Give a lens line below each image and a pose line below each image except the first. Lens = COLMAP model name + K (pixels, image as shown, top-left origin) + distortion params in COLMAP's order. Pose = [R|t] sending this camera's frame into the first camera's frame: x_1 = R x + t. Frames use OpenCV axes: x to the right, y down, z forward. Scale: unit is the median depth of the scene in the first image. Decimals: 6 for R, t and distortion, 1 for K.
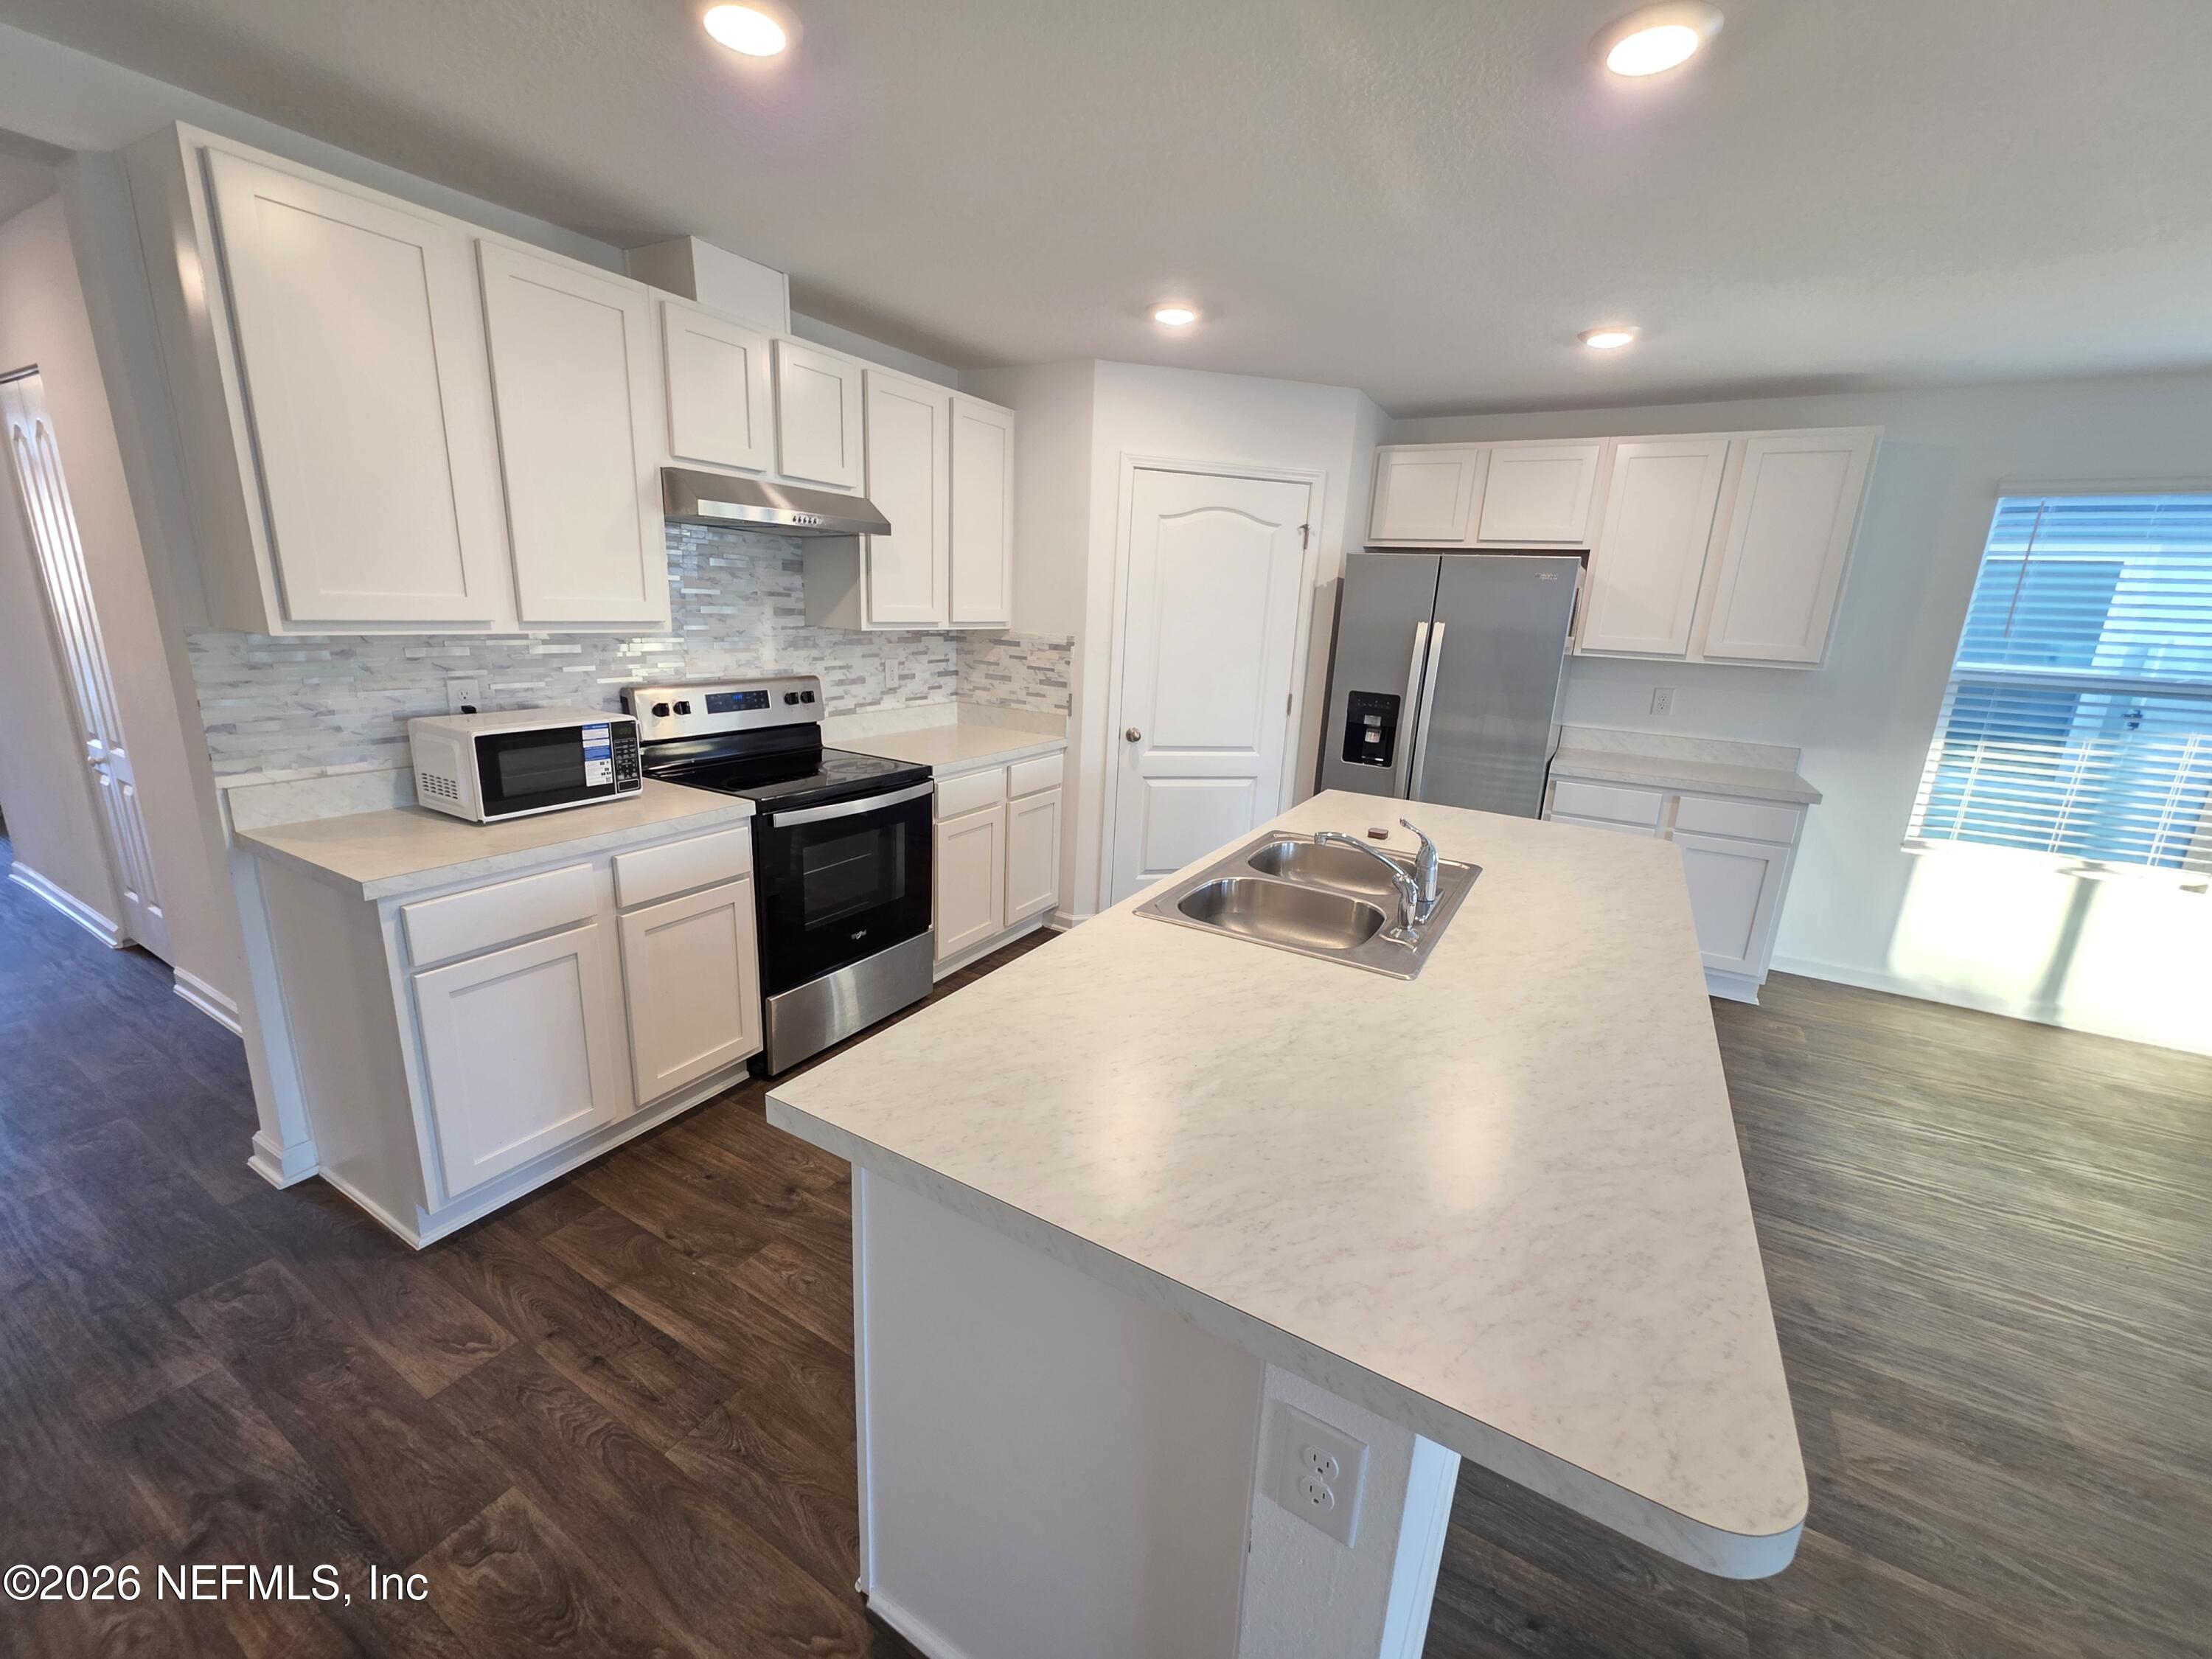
lens RADIAL K [[883.7, 0, 1103.1], [0, 883.7, 829.6], [0, 0, 1]] dist [-0.000363, 0.000210]
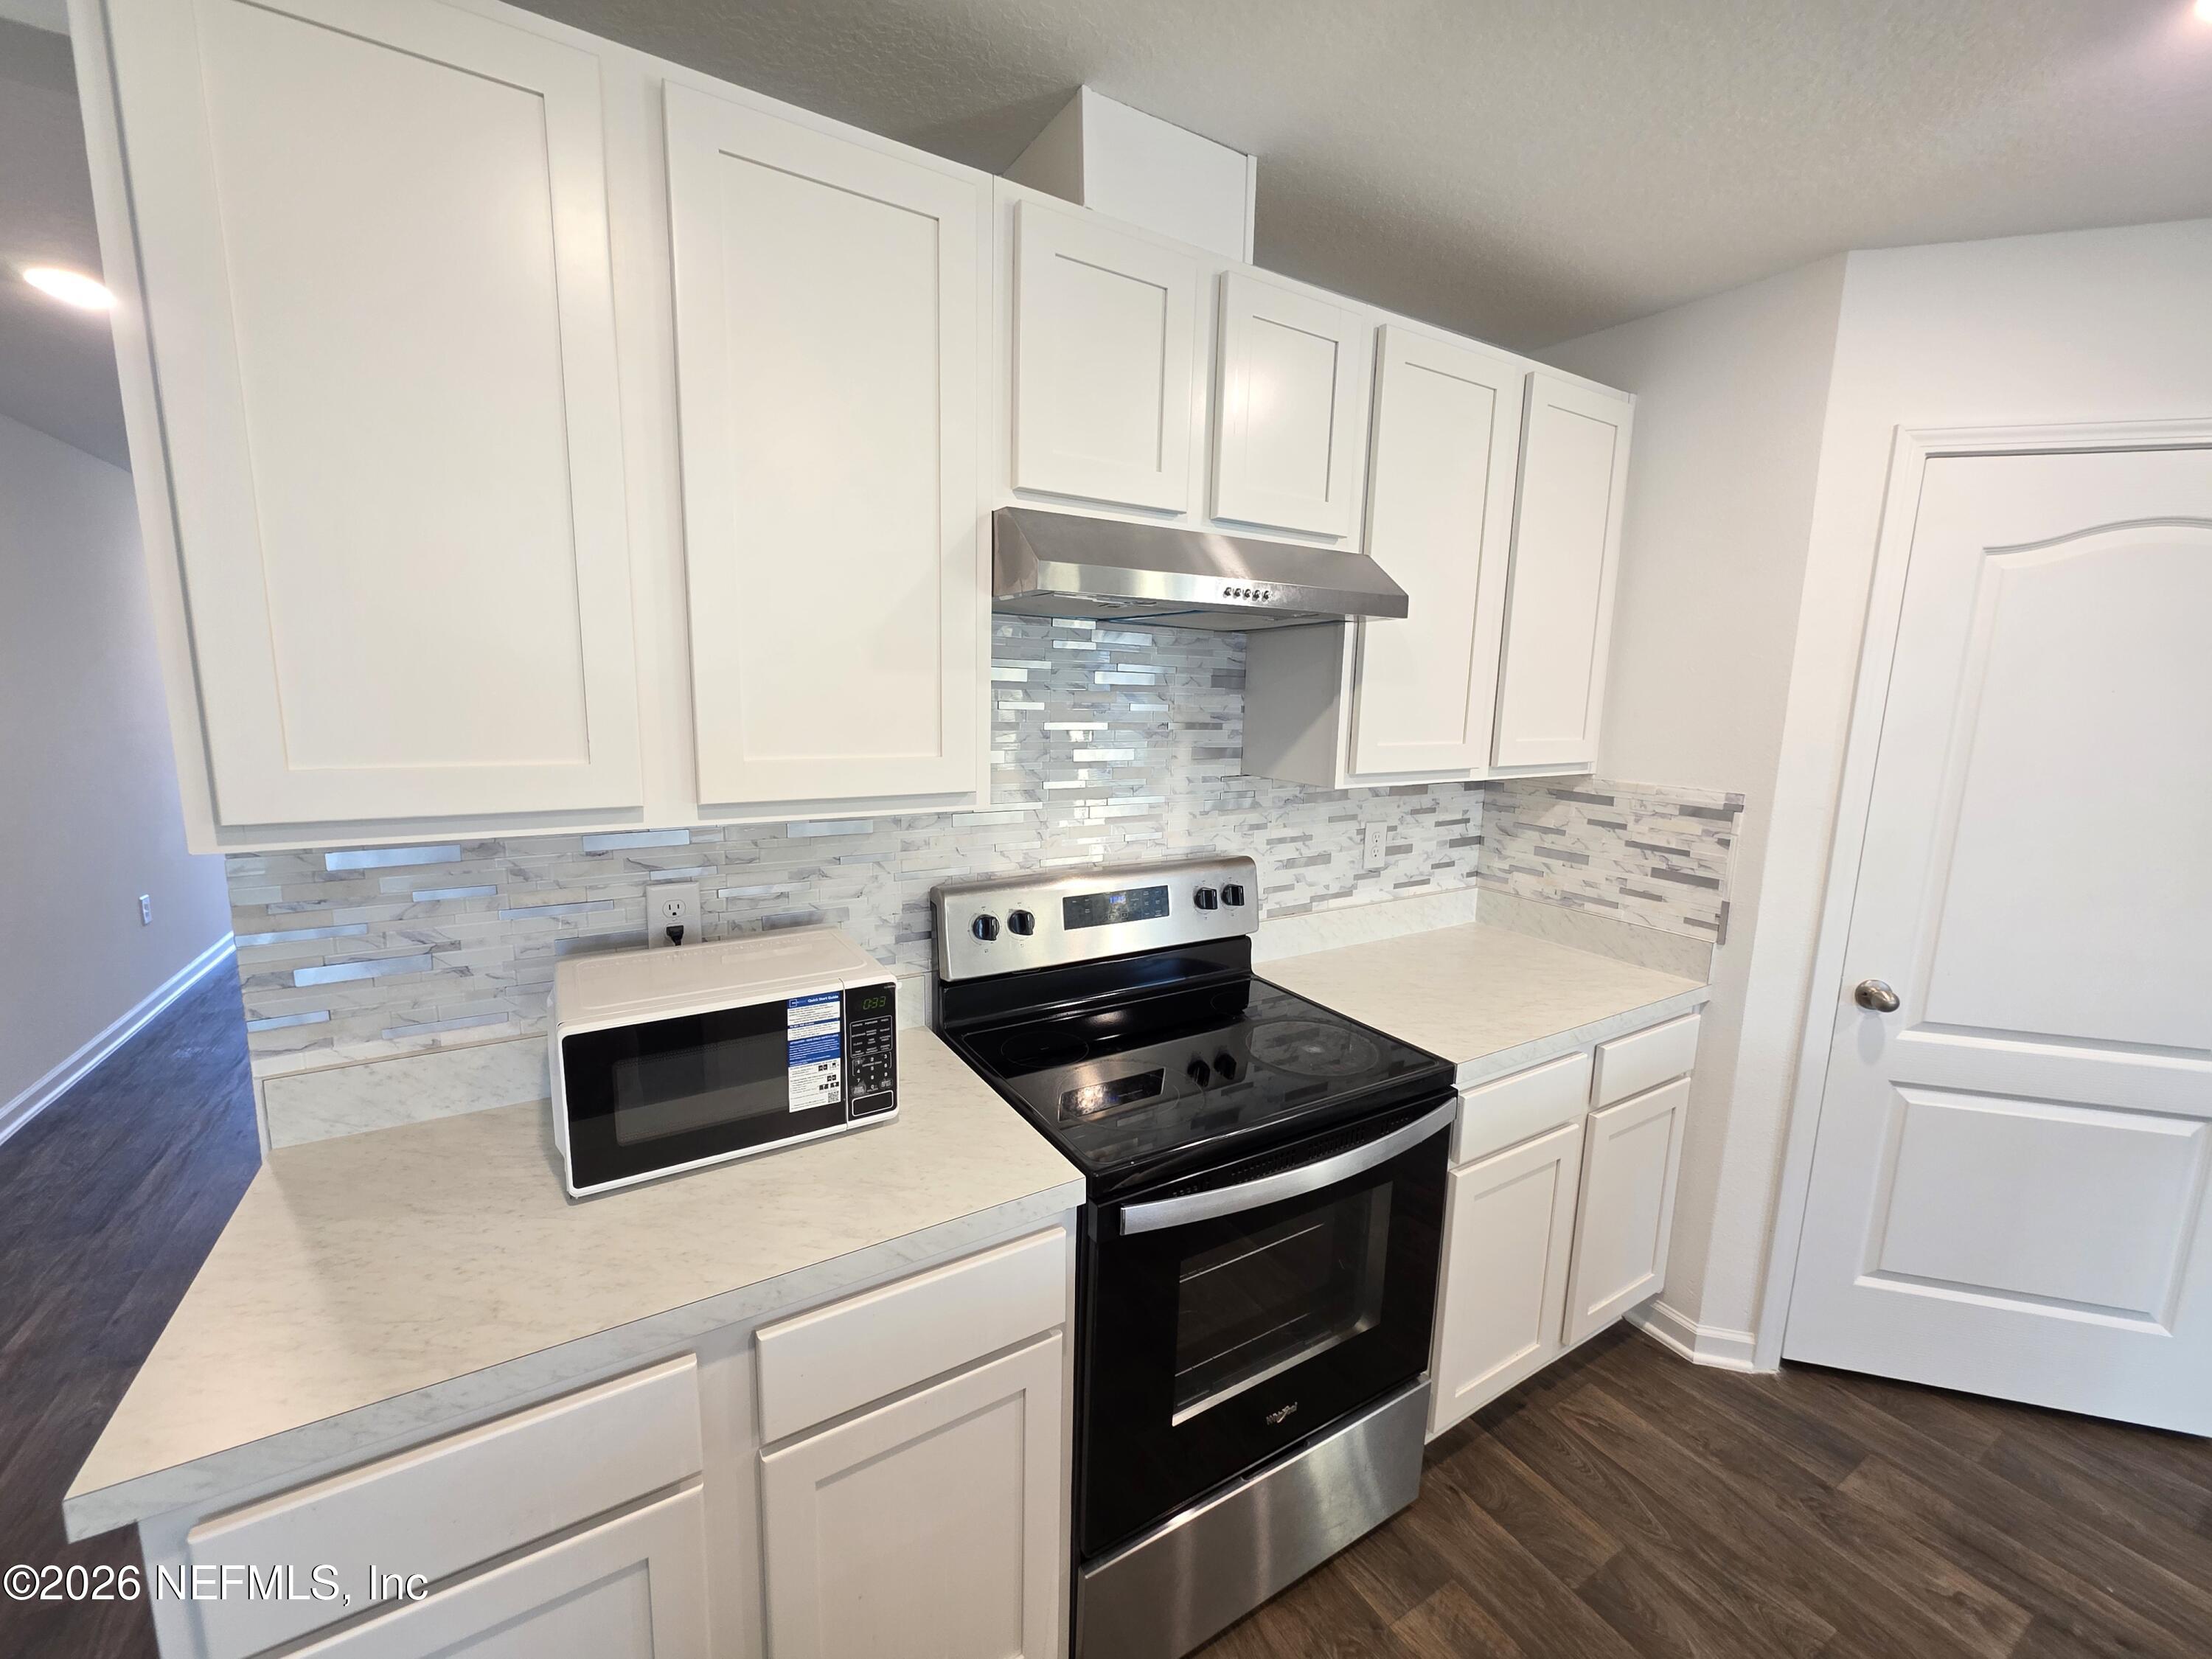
lens RADIAL K [[883.7, 0, 1103.1], [0, 883.7, 829.6], [0, 0, 1]] dist [-0.000363, 0.000210]
pose [[0.877865, 0.048949, -0.476400, -0.135118], [-0.102025, 0.991042, -0.086176, -0.137068], [0.467914, 0.124255, 0.874995, 0.448556]]
